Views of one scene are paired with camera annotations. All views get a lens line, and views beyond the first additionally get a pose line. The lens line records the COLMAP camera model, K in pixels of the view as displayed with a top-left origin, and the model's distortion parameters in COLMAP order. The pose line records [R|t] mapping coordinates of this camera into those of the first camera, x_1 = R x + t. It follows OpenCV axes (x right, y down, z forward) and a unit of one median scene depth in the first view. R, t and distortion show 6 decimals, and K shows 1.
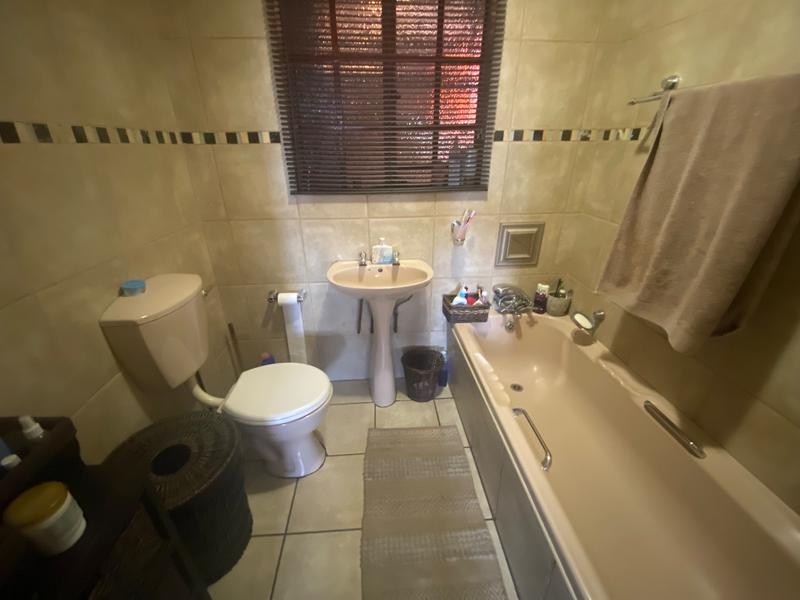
lens RADIAL K [[322.6, 0, 397.5], [0, 322.6, 299.7], [0, 0, 1]] dist [-0.021201, -0.005237]
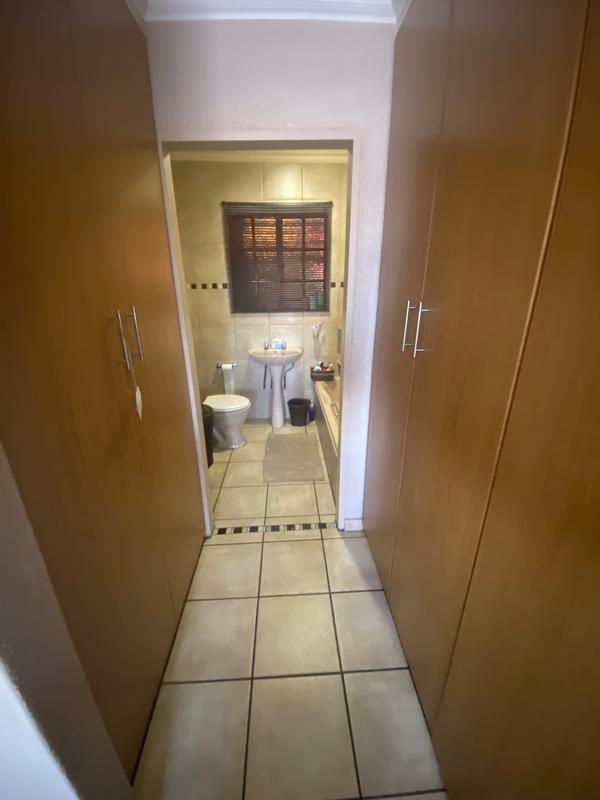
lens RADIAL K [[322.6, 0, 300.6], [0, 322.6, 400.9], [0, 0, 1]] dist [-0.021201, -0.005237]
pose [[0.999984, 0.000083, -0.005583, 0.110386], [-0.000517, 0.996969, -0.077793, 0.360604], [0.005559, 0.077795, 0.996954, -0.923582]]
